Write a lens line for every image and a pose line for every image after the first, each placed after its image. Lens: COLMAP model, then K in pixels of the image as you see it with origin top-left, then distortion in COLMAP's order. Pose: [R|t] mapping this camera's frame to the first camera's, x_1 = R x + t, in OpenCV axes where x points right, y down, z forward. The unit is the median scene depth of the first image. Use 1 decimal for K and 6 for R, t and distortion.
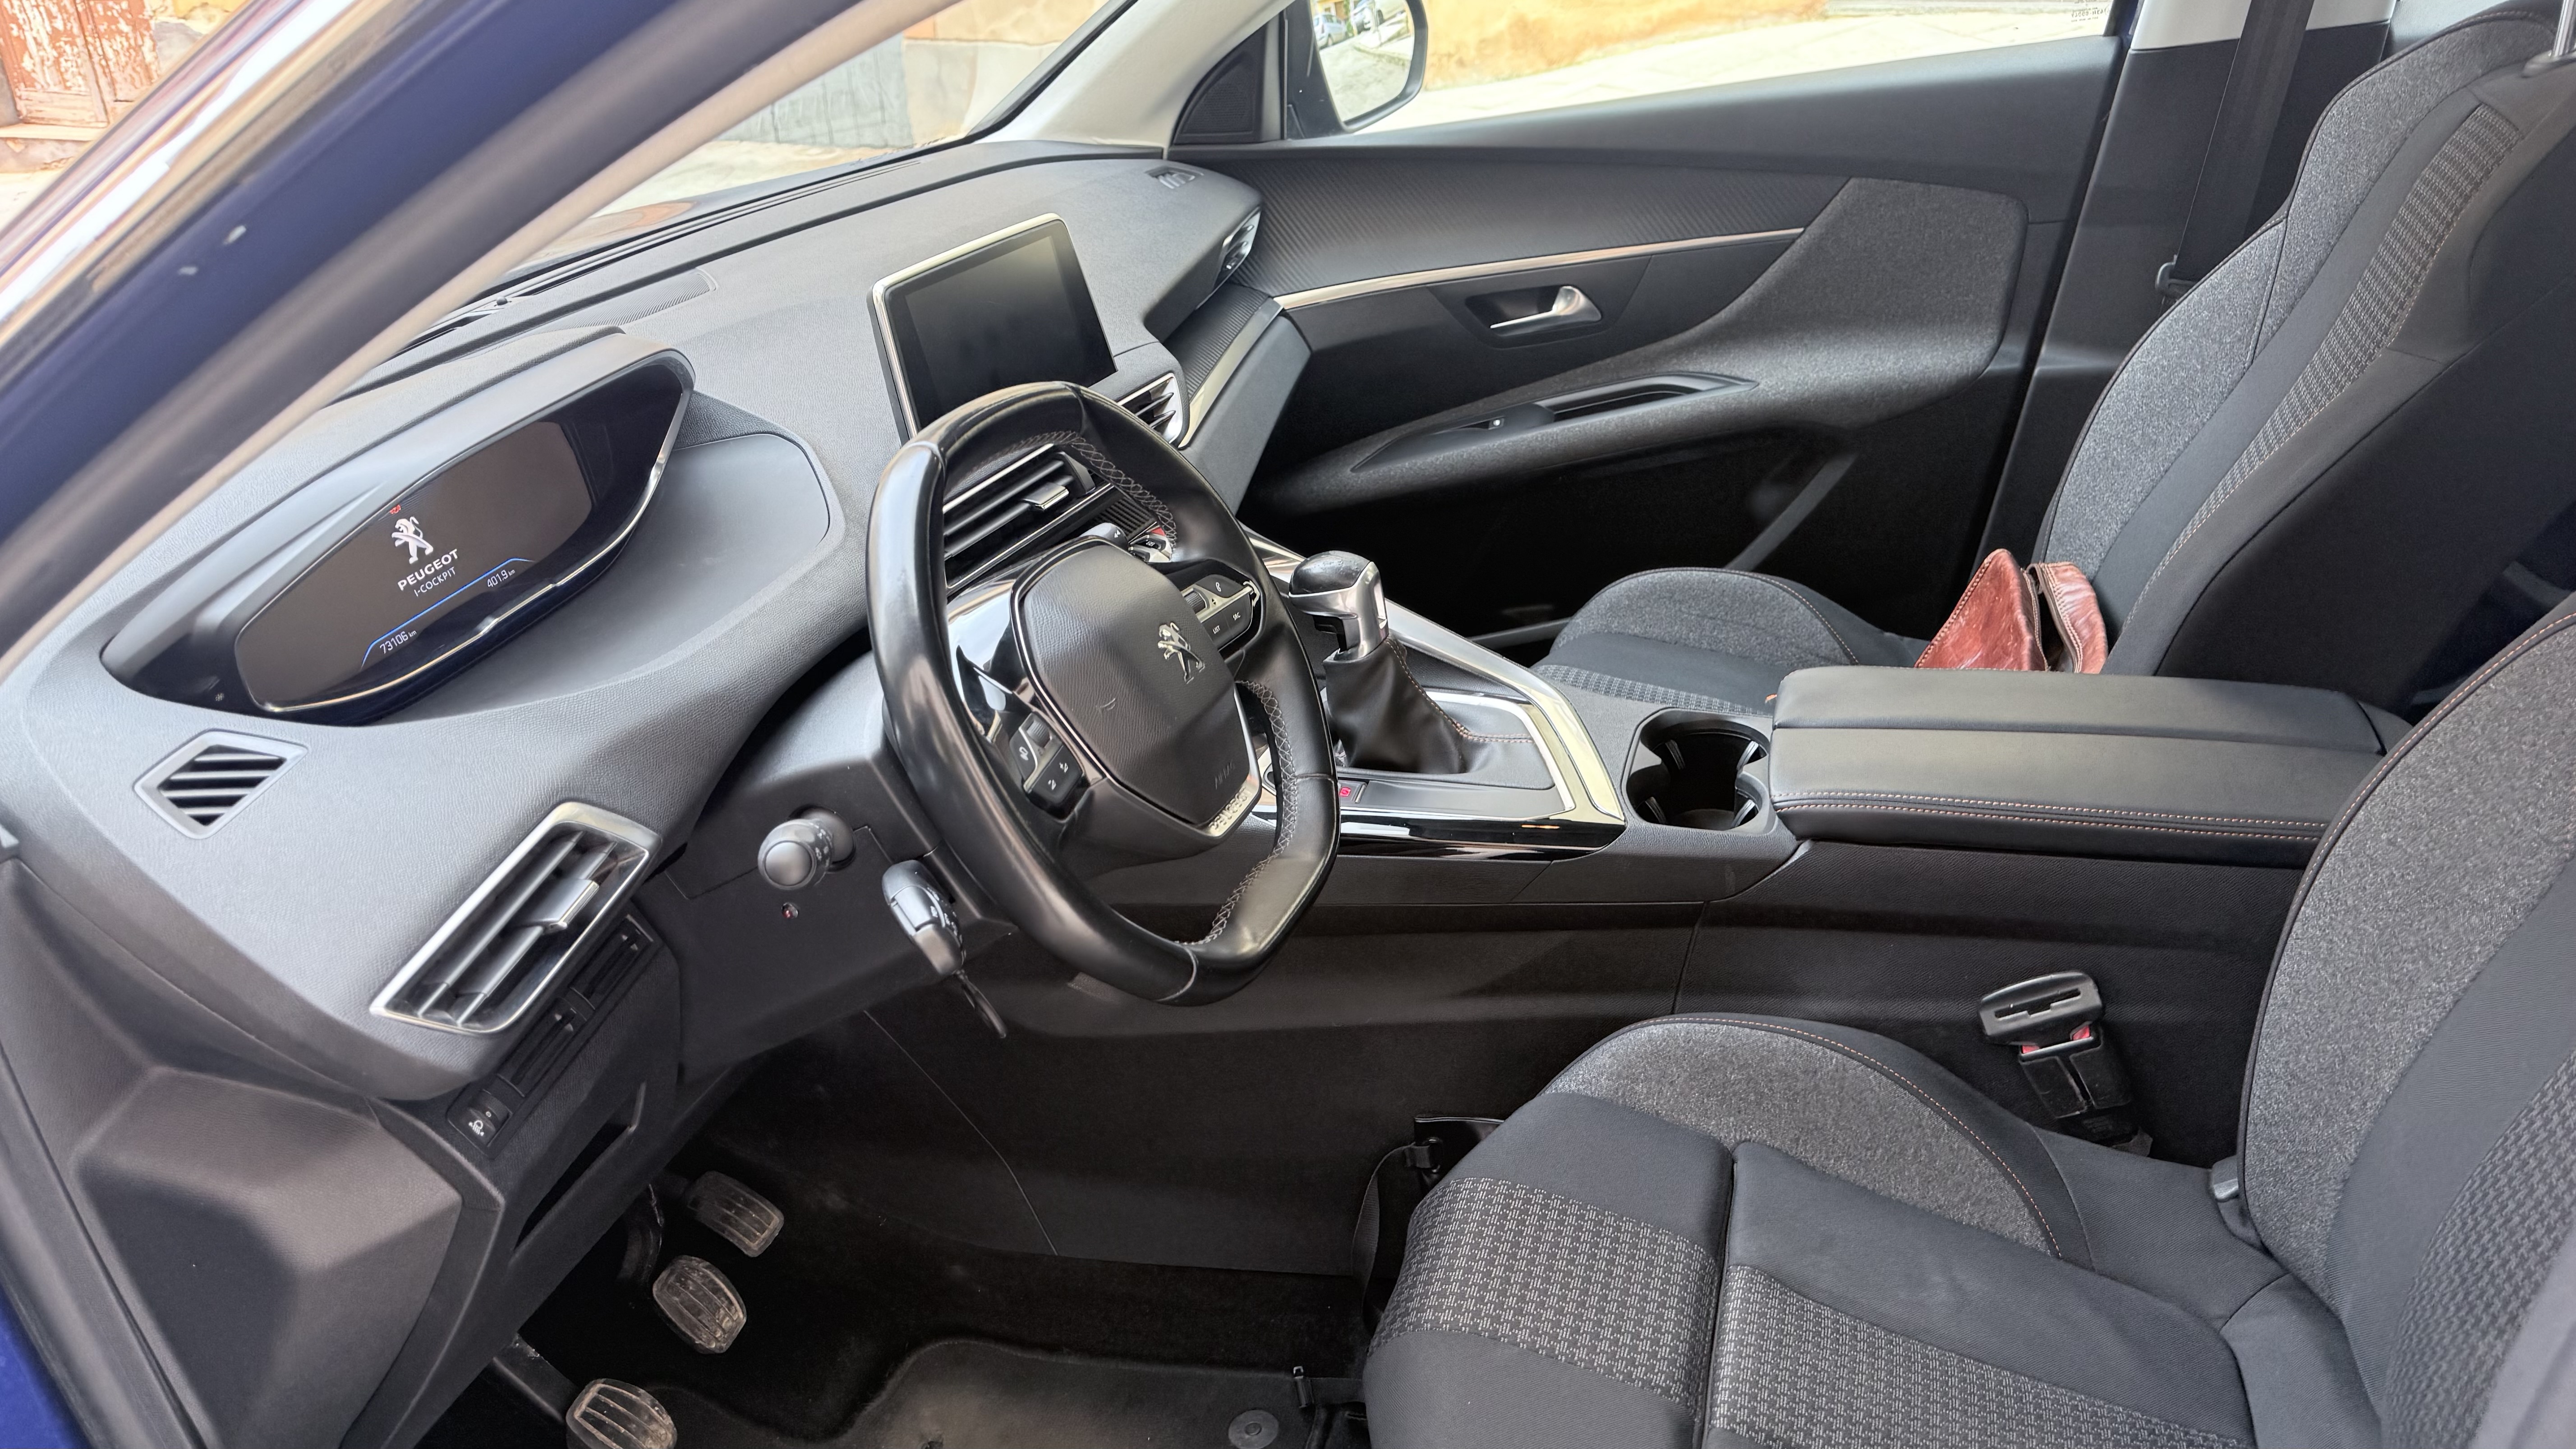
lens RADIAL K [[1816.5, 0, 1283.5], [0, 1816.5, 741.9], [0, 0, 1]] dist [0.043398, -0.048000]
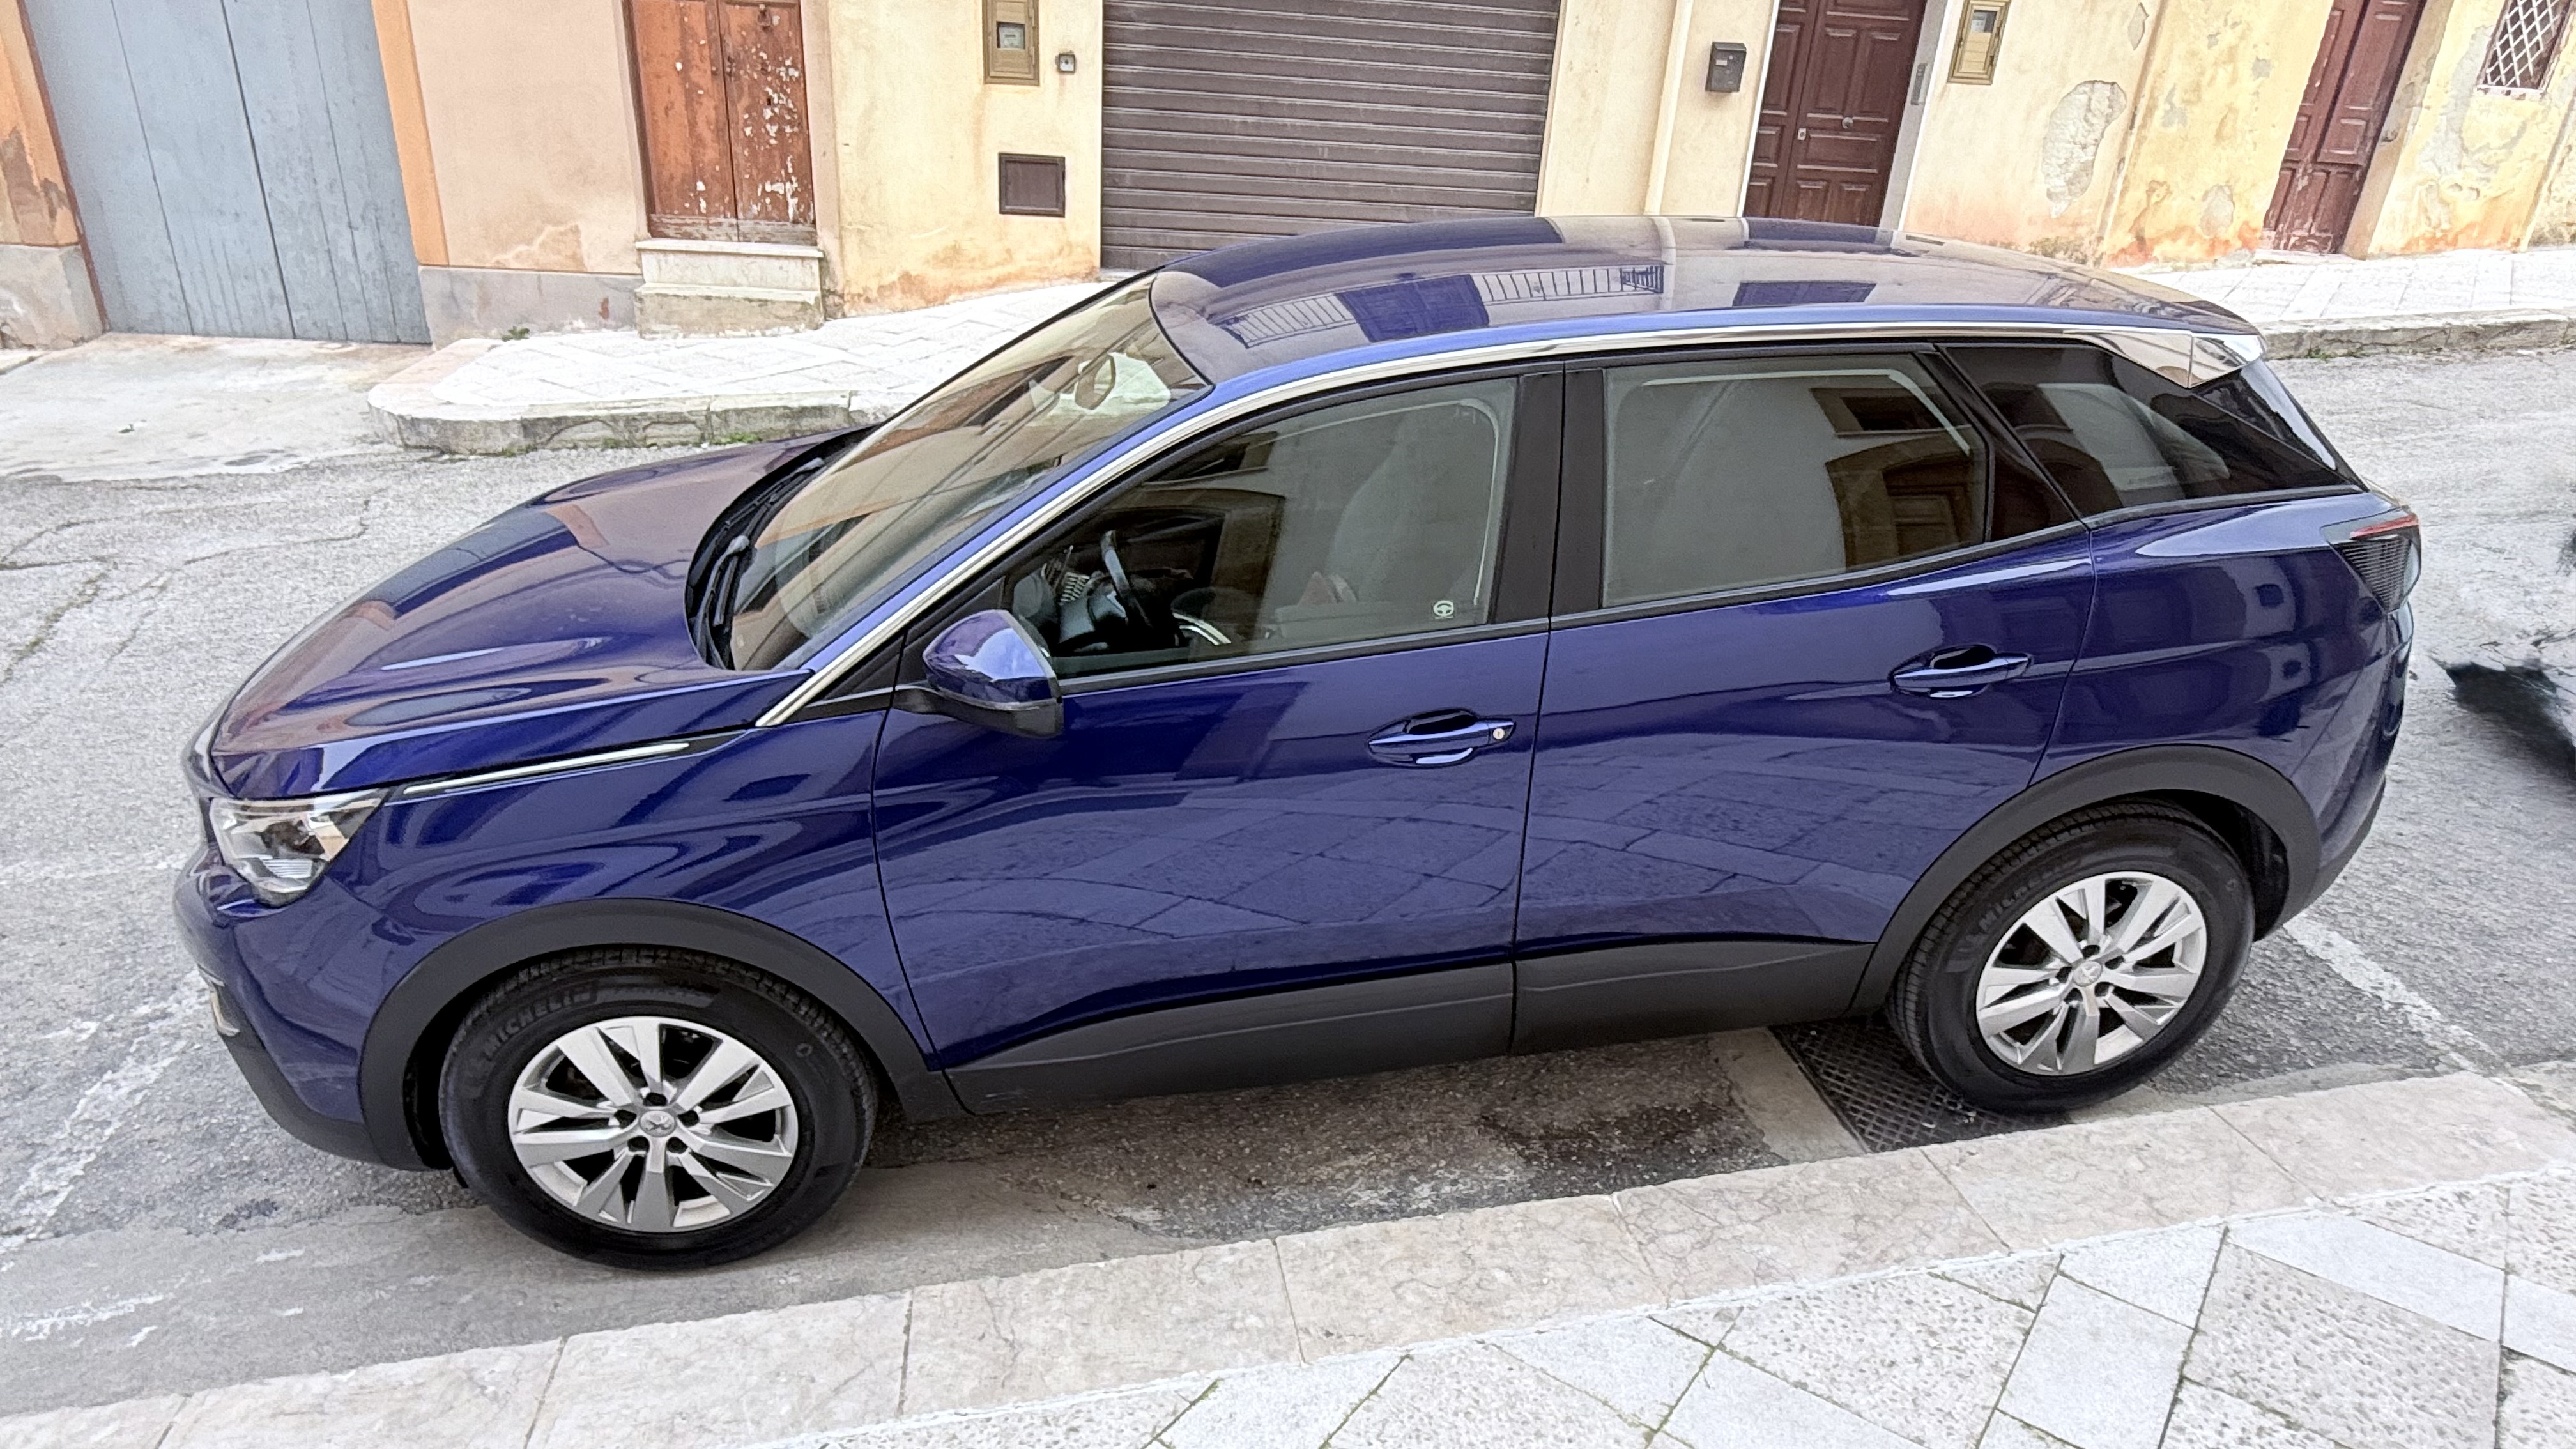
lens RADIAL K [[1472.7, 0, 1312.1], [0, 1472.7, 742.0], [0, 0, 1]] dist [-0.001031, 0.000606]
pose [[0.893074, -0.107414, 0.436900, -0.955475], [0.118726, 0.992926, 0.001424, 0.245738], [-0.433963, 0.050600, 0.899509, -1.610723]]
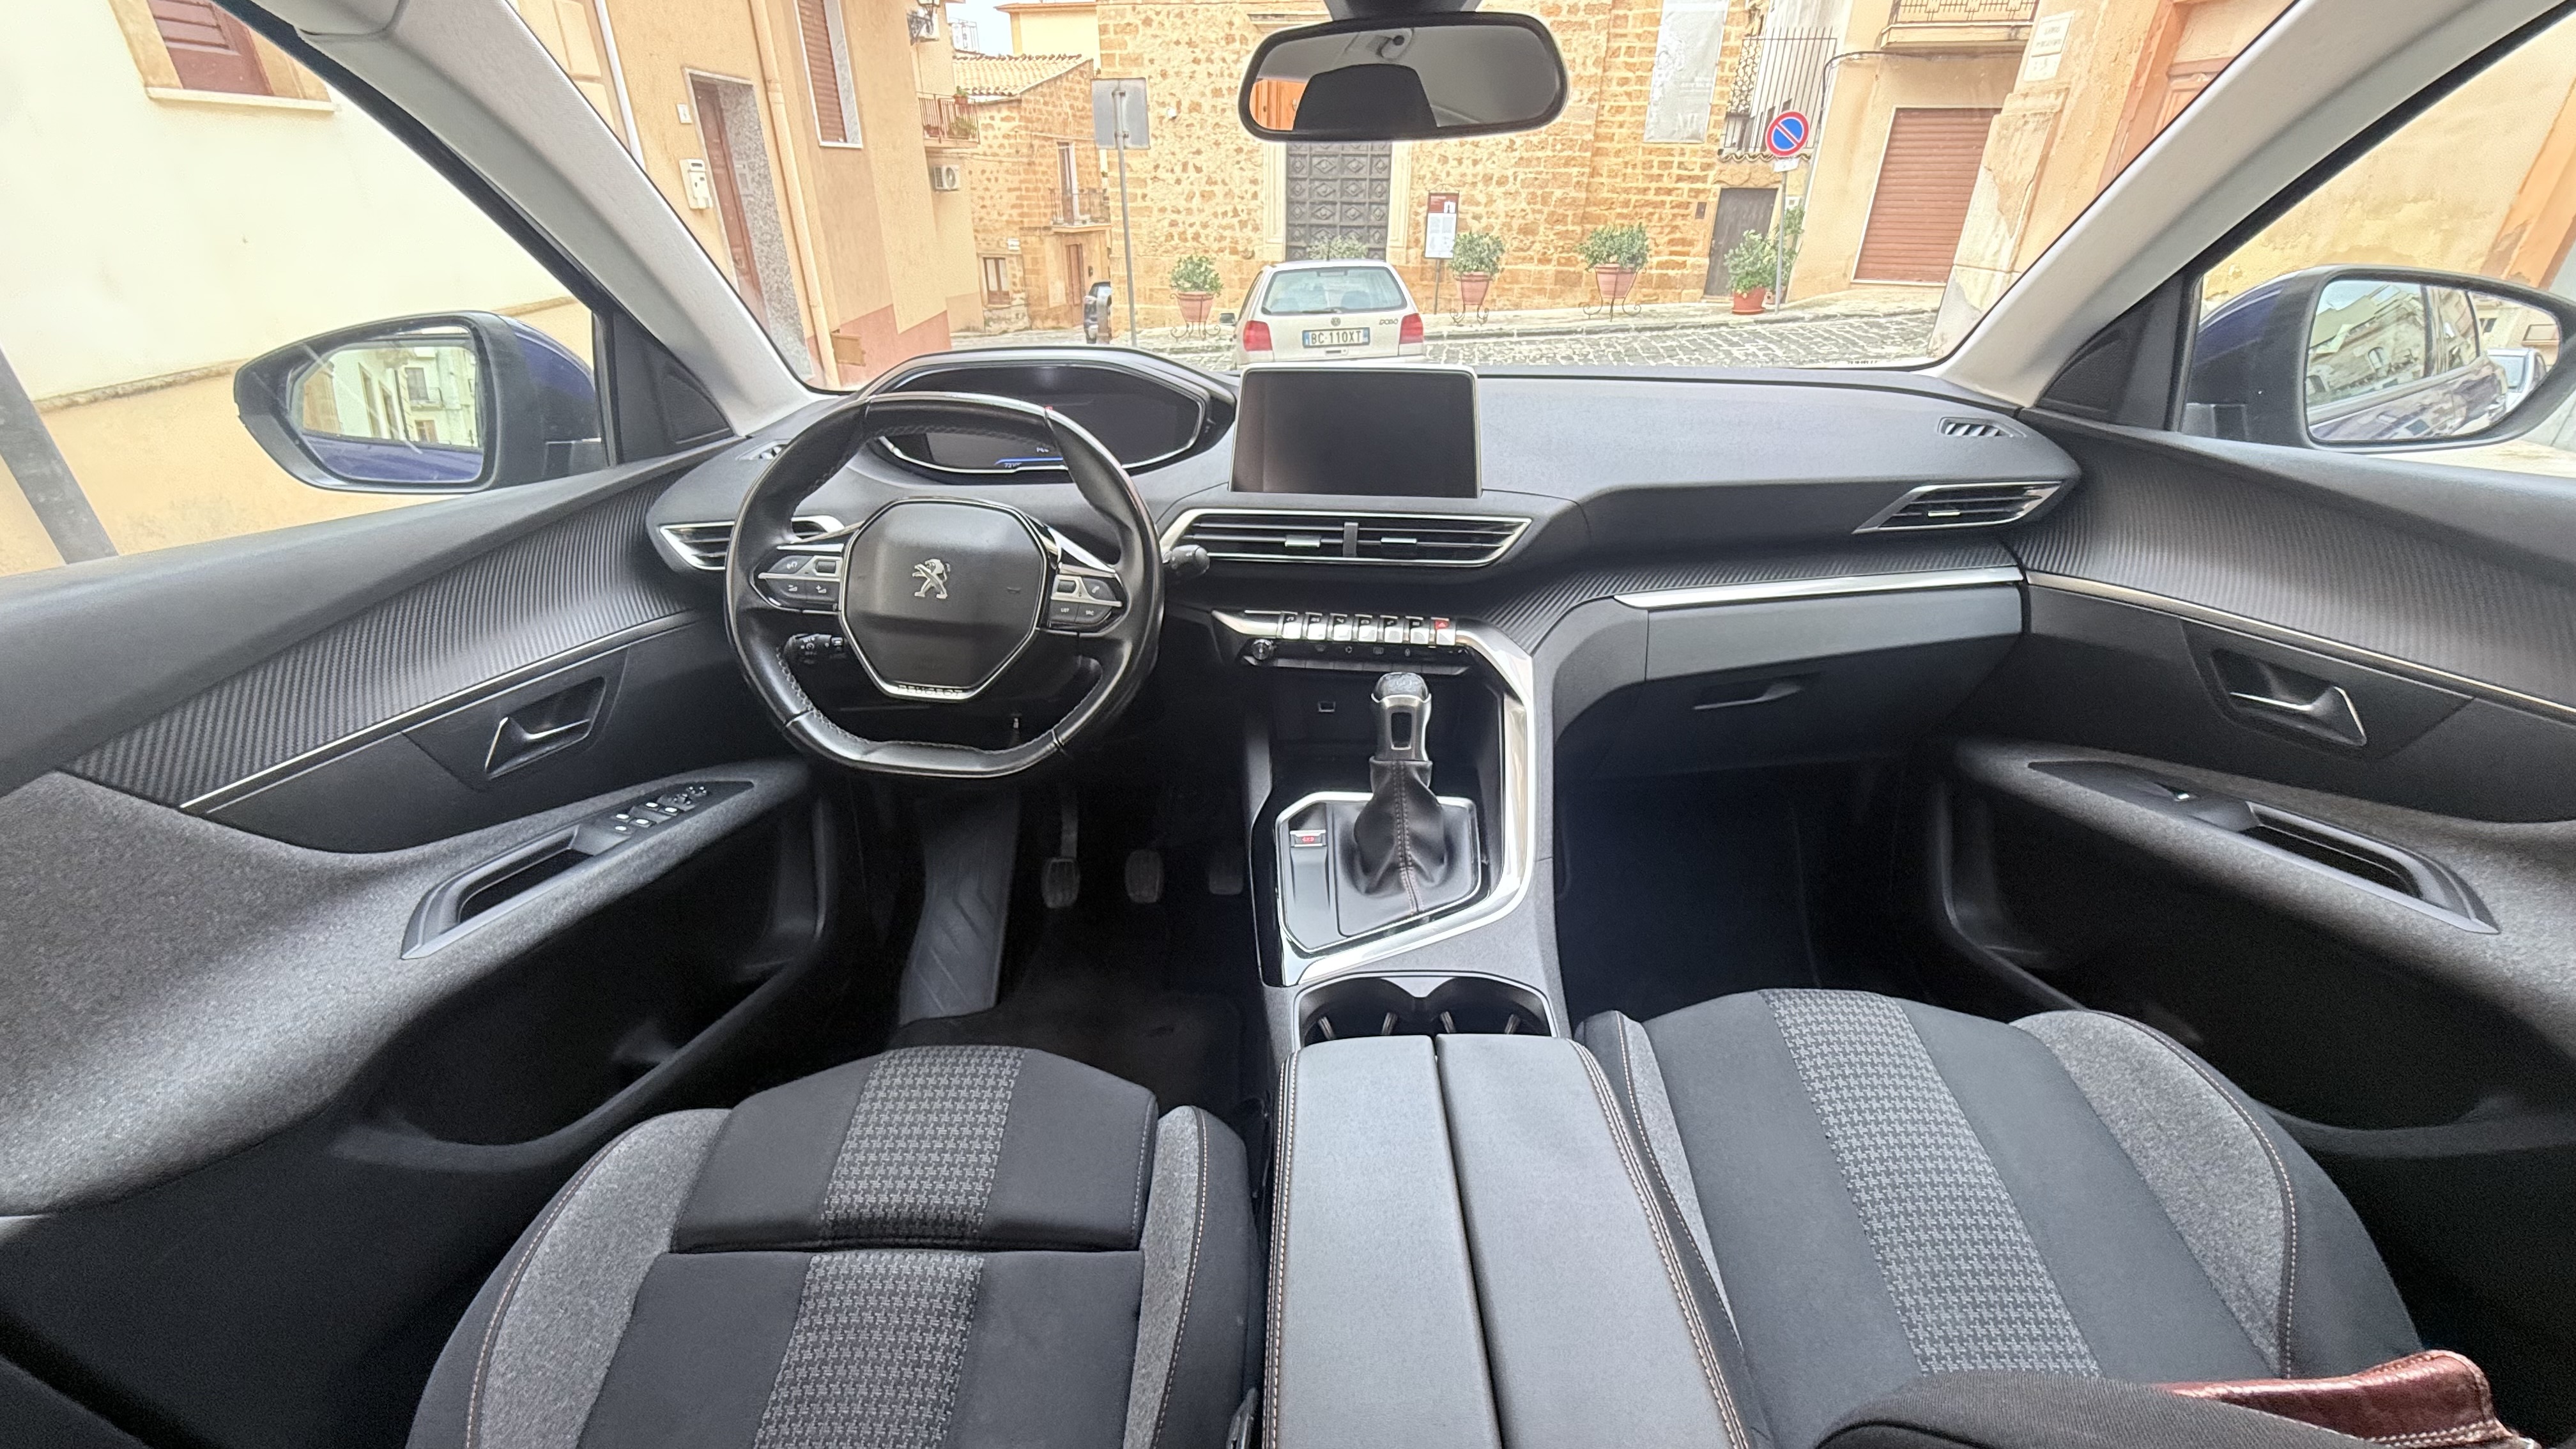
lens RADIAL K [[1018.5, 0, 1288.6], [0, 1018.5, 732.5], [0, 0, 1]] dist [-0.000299, 0.000161]
pose [[0.286501, 0.487489, -0.824786, 0.574954], [-0.449719, 0.828568, 0.333509, -0.261586], [0.845973, 0.275371, 0.456619, 0.639734]]
